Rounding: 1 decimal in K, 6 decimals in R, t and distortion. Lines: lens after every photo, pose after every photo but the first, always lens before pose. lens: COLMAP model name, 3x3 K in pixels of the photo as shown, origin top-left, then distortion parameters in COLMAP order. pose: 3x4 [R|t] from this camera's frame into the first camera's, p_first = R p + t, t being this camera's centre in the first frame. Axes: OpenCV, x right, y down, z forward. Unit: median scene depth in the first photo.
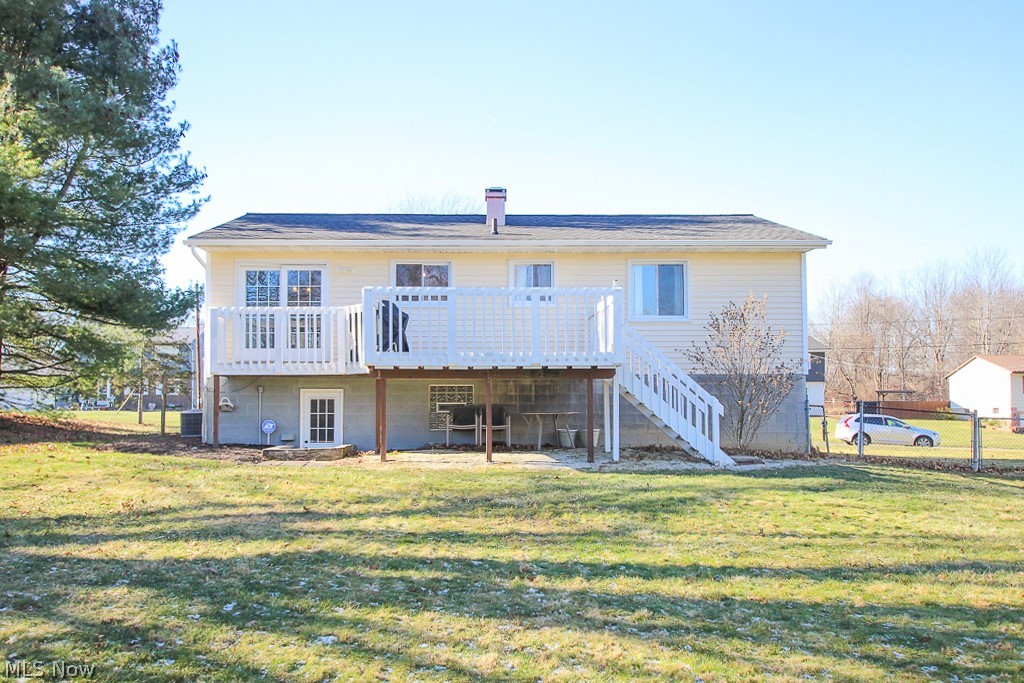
lens RADIAL K [[974.5, 0, 512.0], [0, 974.5, 341.5], [0, 0, 1]] dist [0.008954, 0.007924]
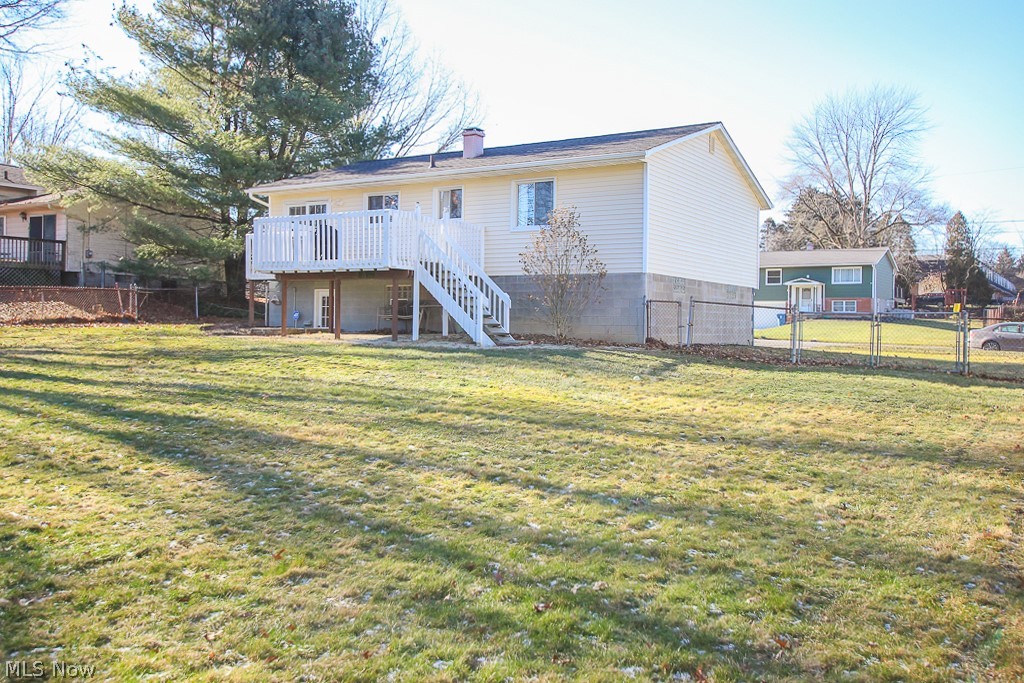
lens RADIAL K [[974.5, 0, 512.0], [0, 974.5, 341.5], [0, 0, 1]] dist [0.008954, 0.007924]
pose [[0.838671, 0.022171, -0.544187, 0.794624], [0.024405, 0.996638, 0.078216, 0.020738], [0.544091, -0.078878, 0.835310, -0.032158]]
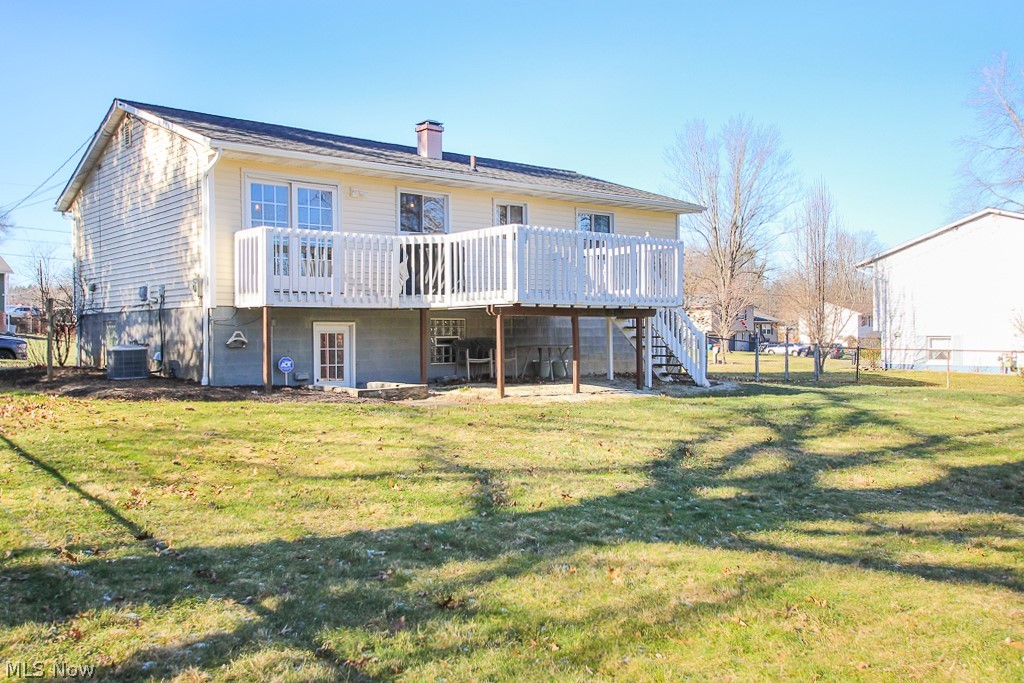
lens RADIAL K [[974.5, 0, 512.0], [0, 974.5, 341.5], [0, 0, 1]] dist [0.008954, 0.007924]
pose [[0.729993, -0.010681, 0.683371, -0.698694], [-0.047286, 0.996693, 0.066090, -0.001665], [-0.681817, -0.080559, 0.727074, 0.218882]]
